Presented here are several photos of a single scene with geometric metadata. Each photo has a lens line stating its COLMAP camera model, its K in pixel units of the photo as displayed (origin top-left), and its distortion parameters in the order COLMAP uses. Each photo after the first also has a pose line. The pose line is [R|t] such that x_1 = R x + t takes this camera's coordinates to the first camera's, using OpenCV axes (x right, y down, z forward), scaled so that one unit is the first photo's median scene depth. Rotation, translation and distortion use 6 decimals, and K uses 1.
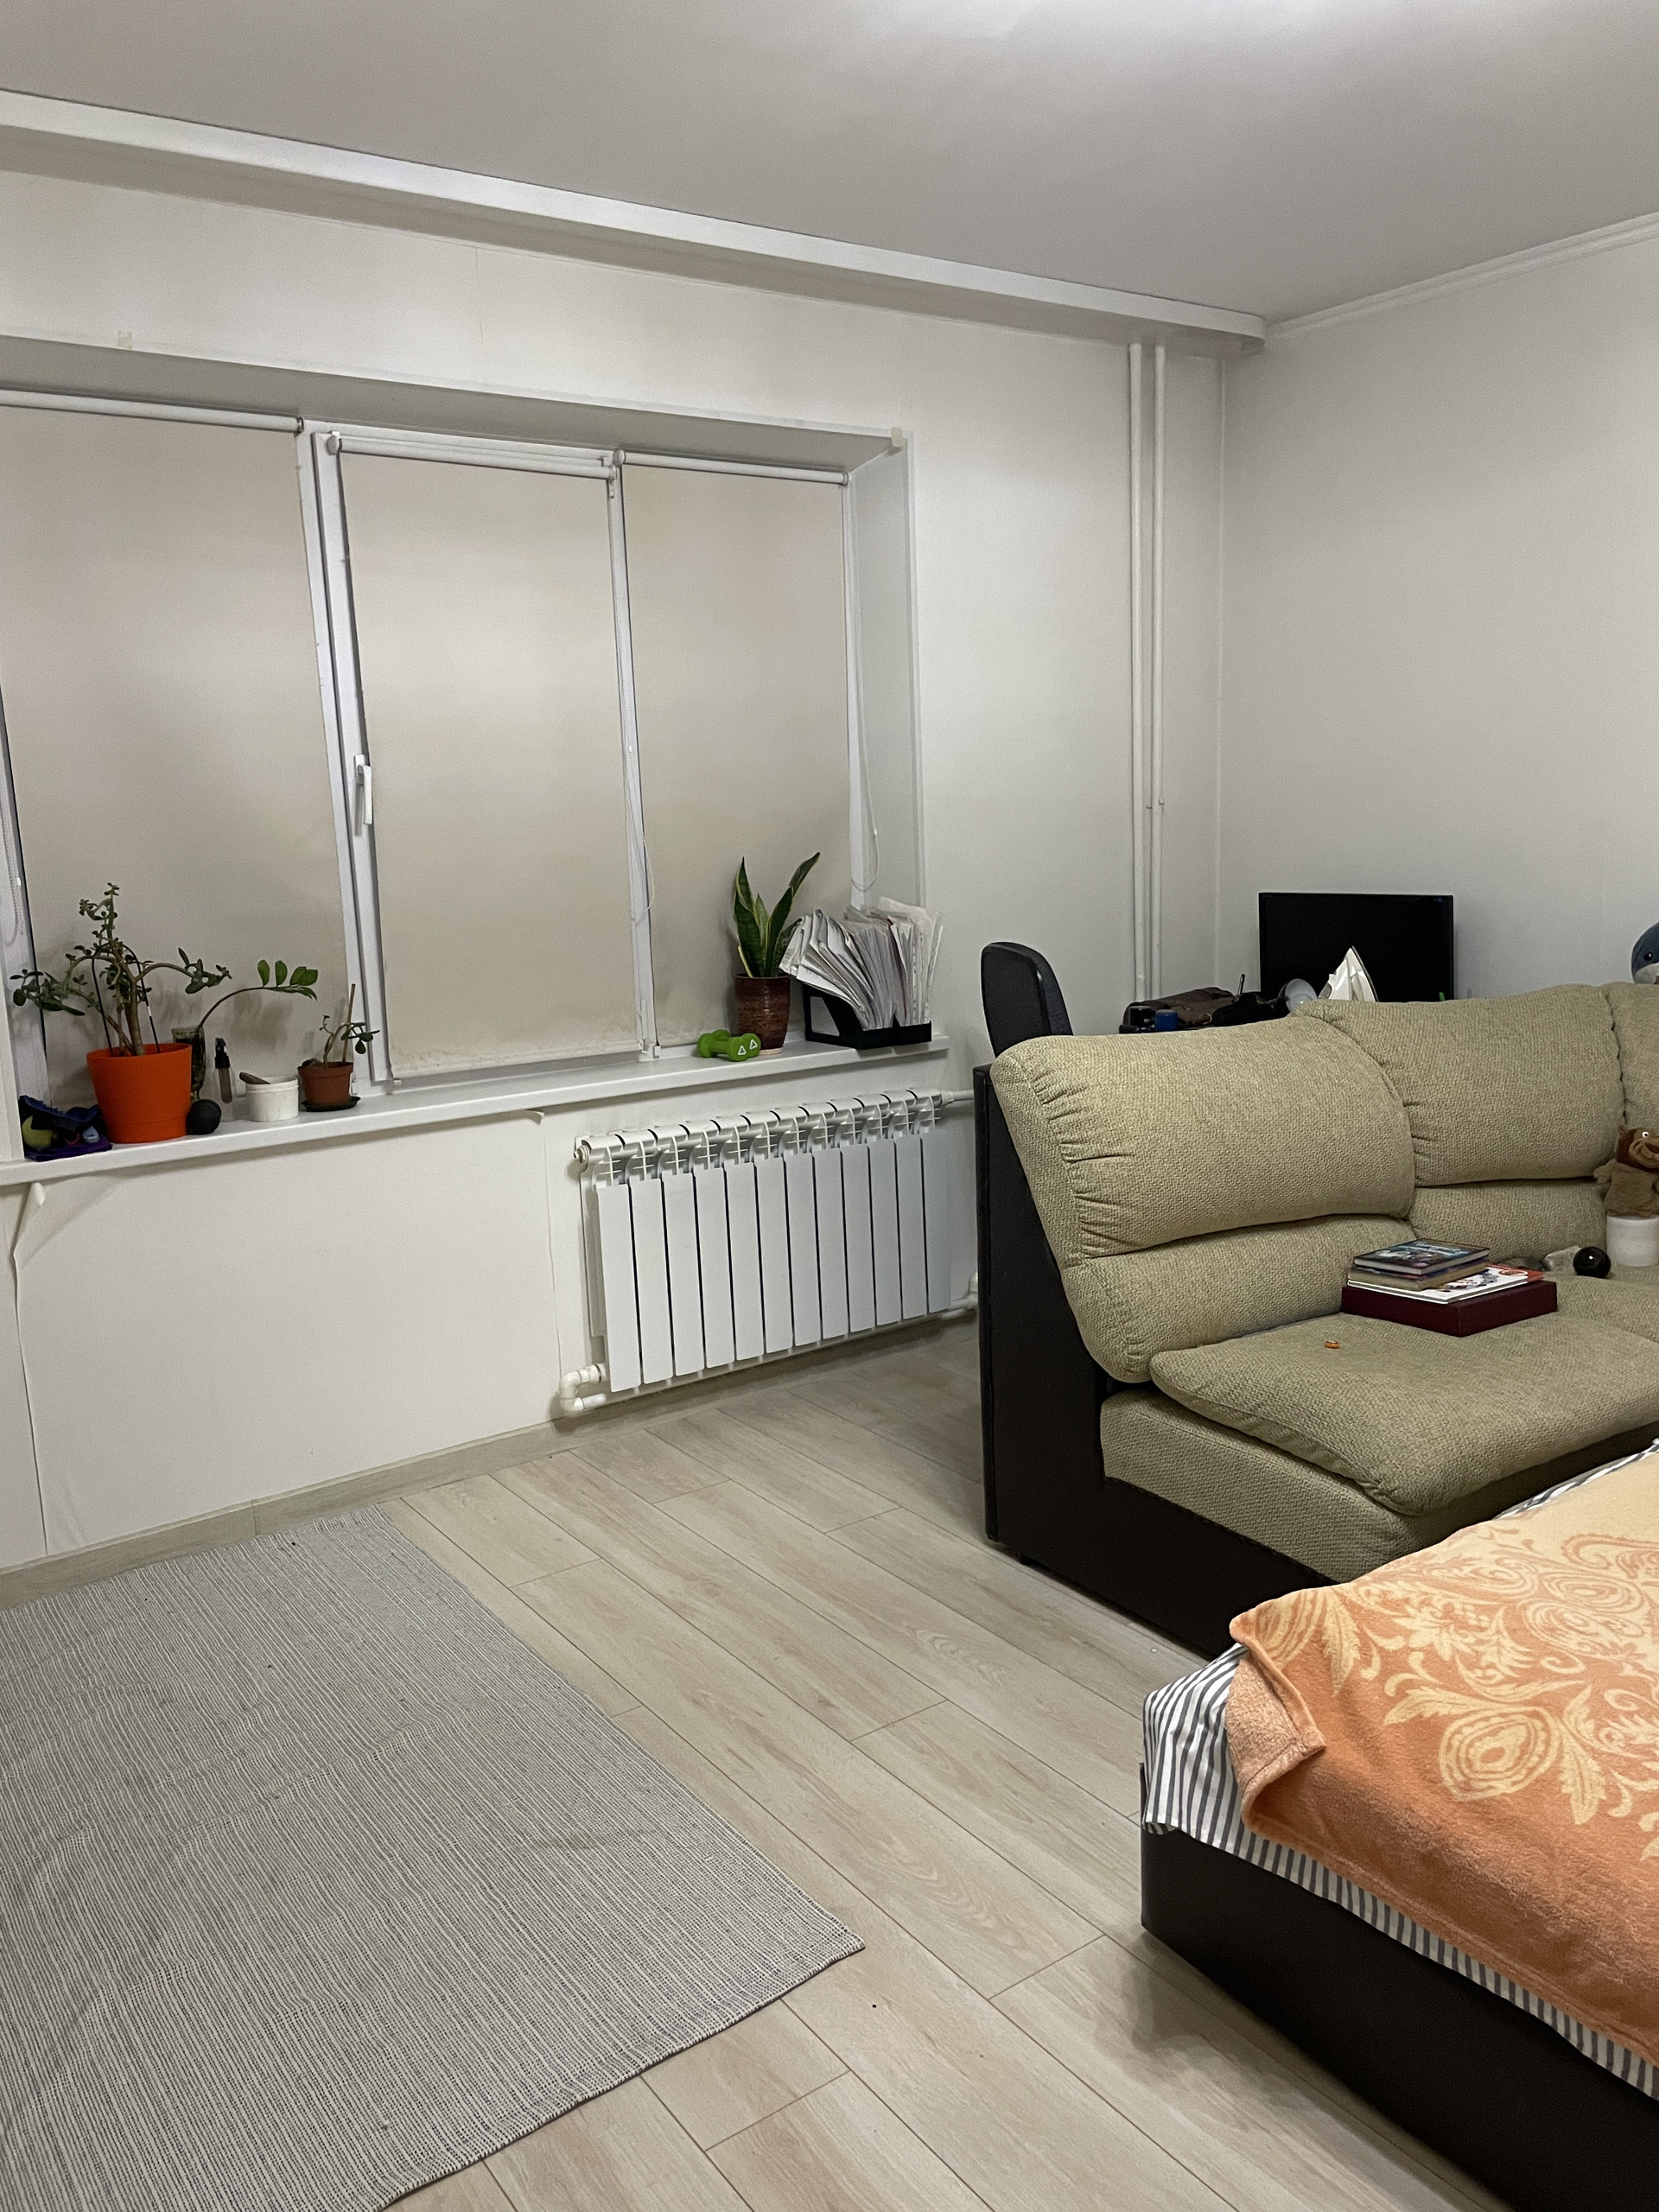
lens RADIAL K [[1680.8, 0, 841.5], [0, 1680.8, 1098.6], [0, 0, 1]] dist [0.095703, -0.133809]
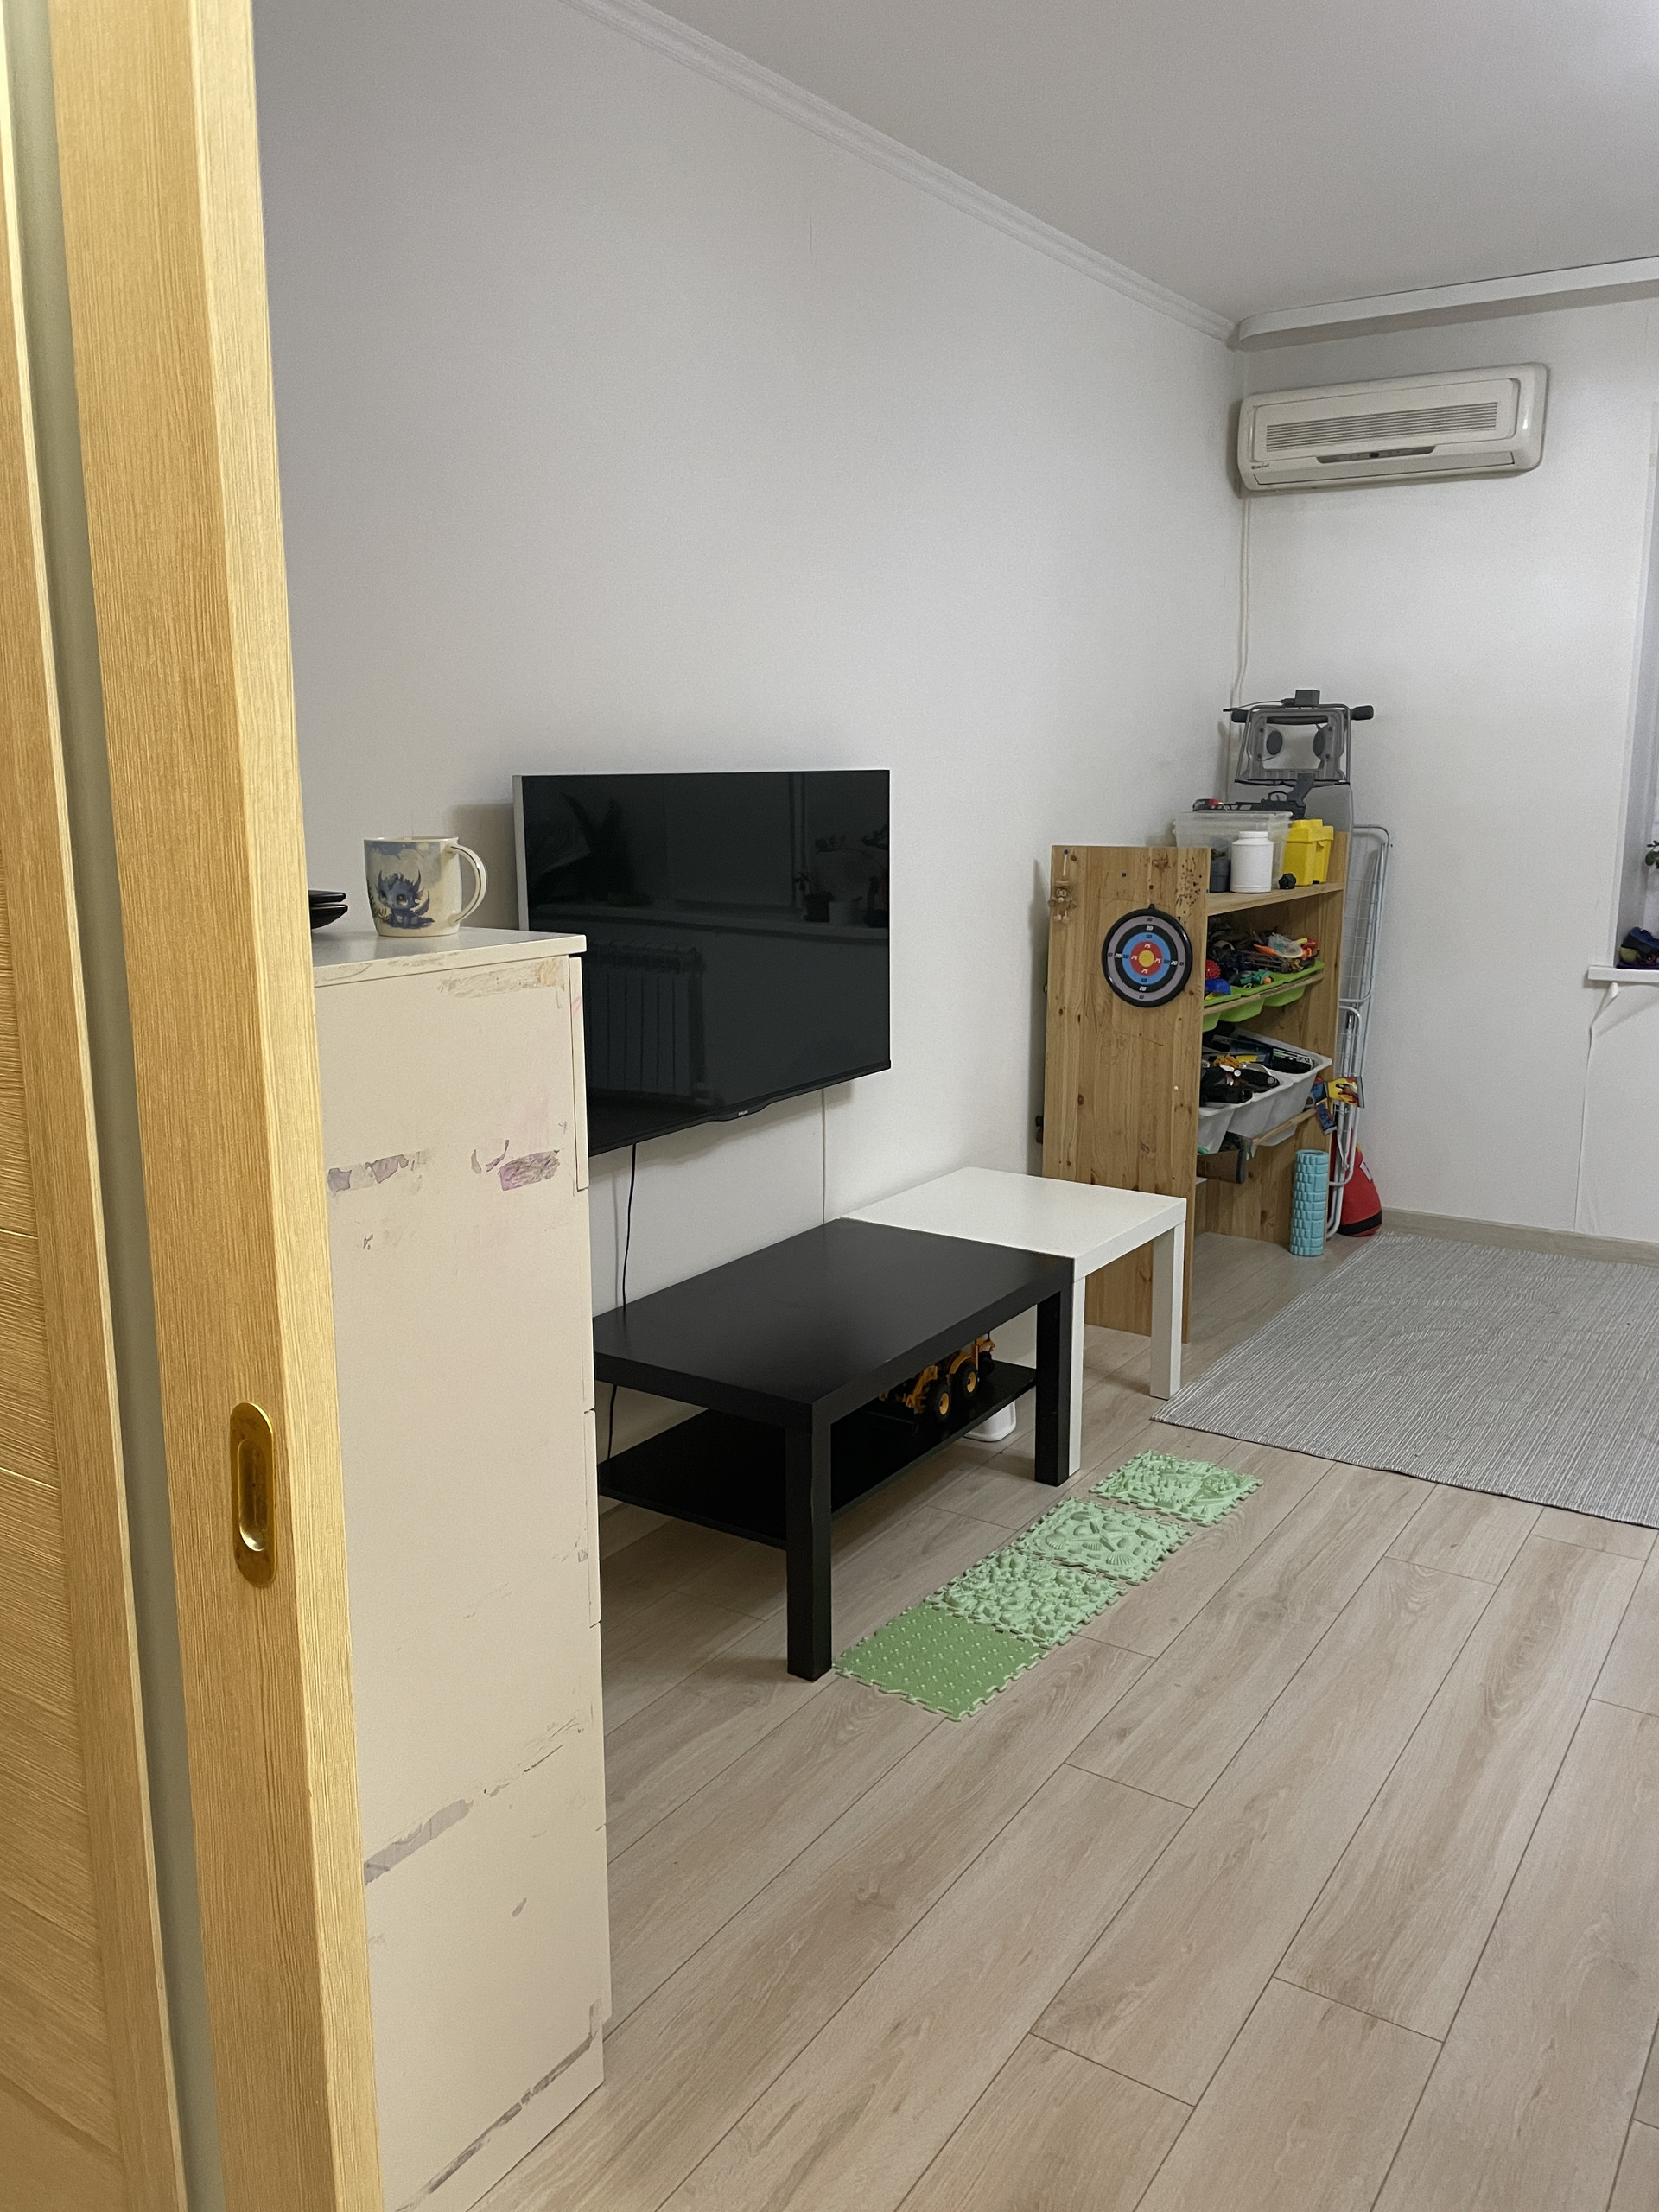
lens RADIAL K [[1672.6, 0, 837.5], [0, 1672.6, 1097.3], [0, 0, 1]] dist [0.113950, -0.160990]
pose [[0.364114, 0.216753, -0.905781, 0.596459], [-0.171500, 0.971515, 0.163542, 0.018388], [0.915428, 0.095794, 0.390915, -0.180538]]
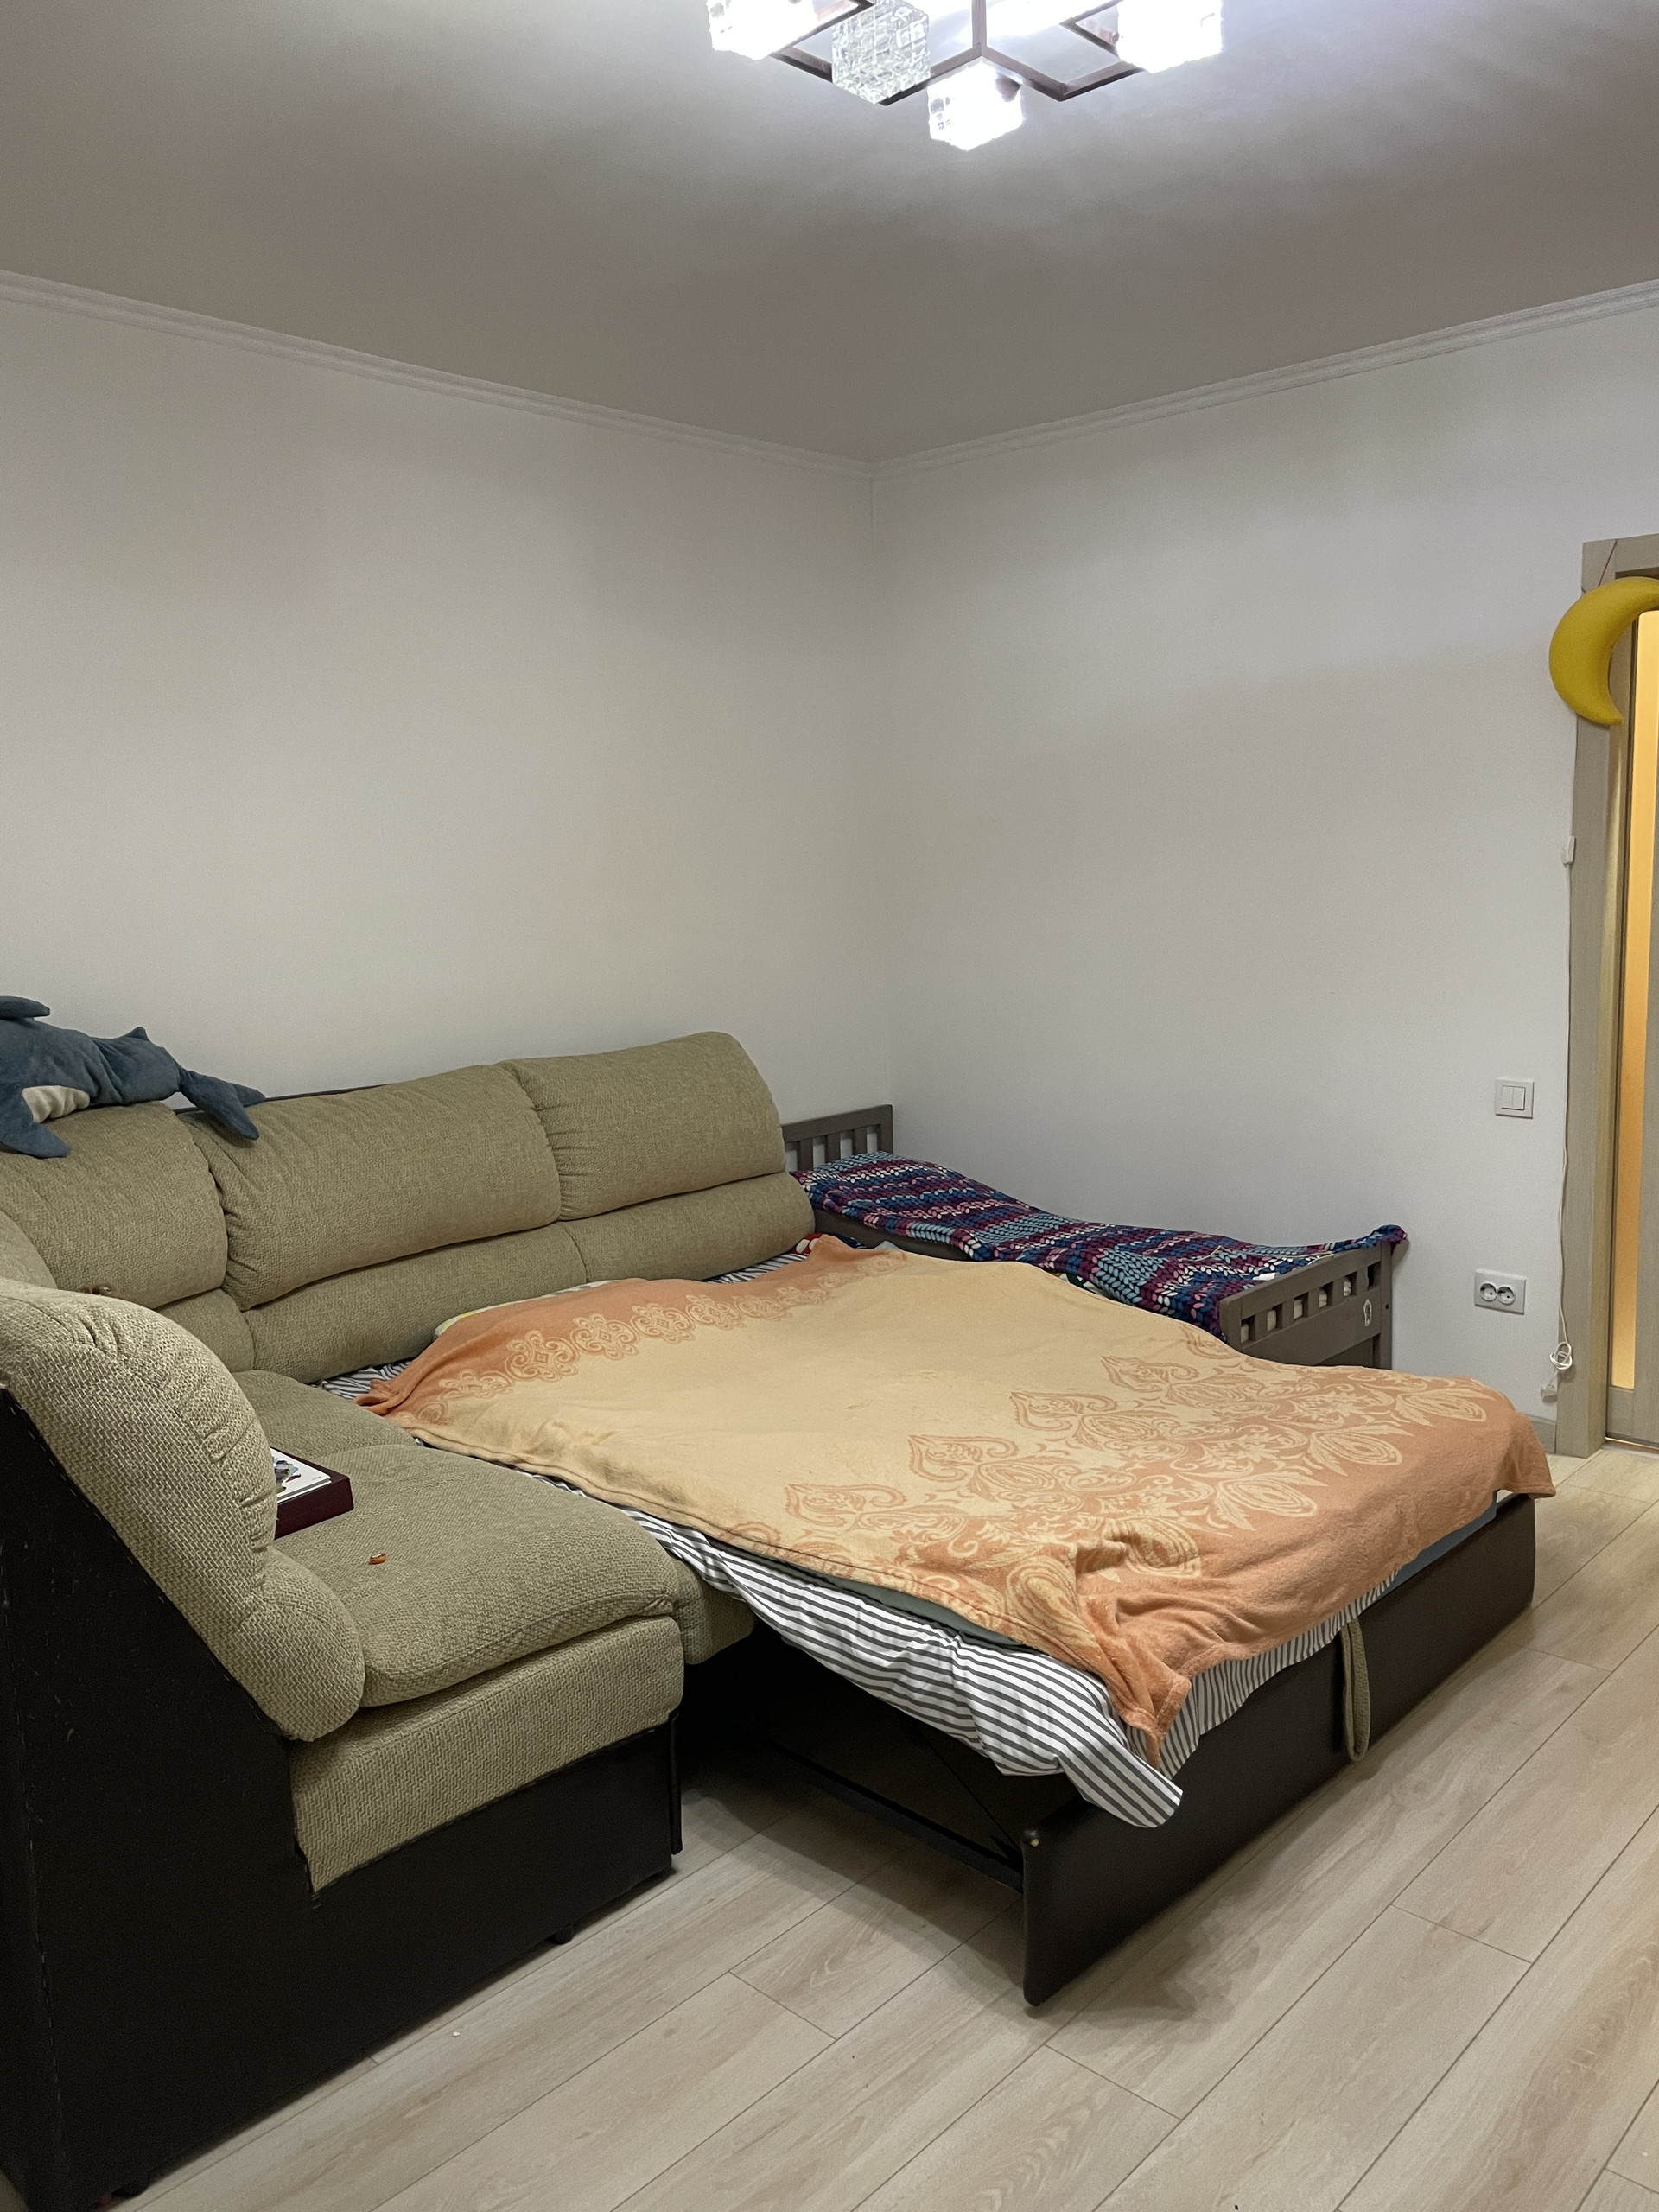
lens RADIAL K [[1673.0, 0, 859.8], [0, 1673.0, 1108.5], [0, 0, 1]] dist [0.094762, -0.135015]
pose [[-0.209144, -0.100401, 0.972717, -0.443177], [0.204185, 0.968306, 0.143848, -0.112770], [-0.956330, 0.228699, -0.182015, 0.728401]]
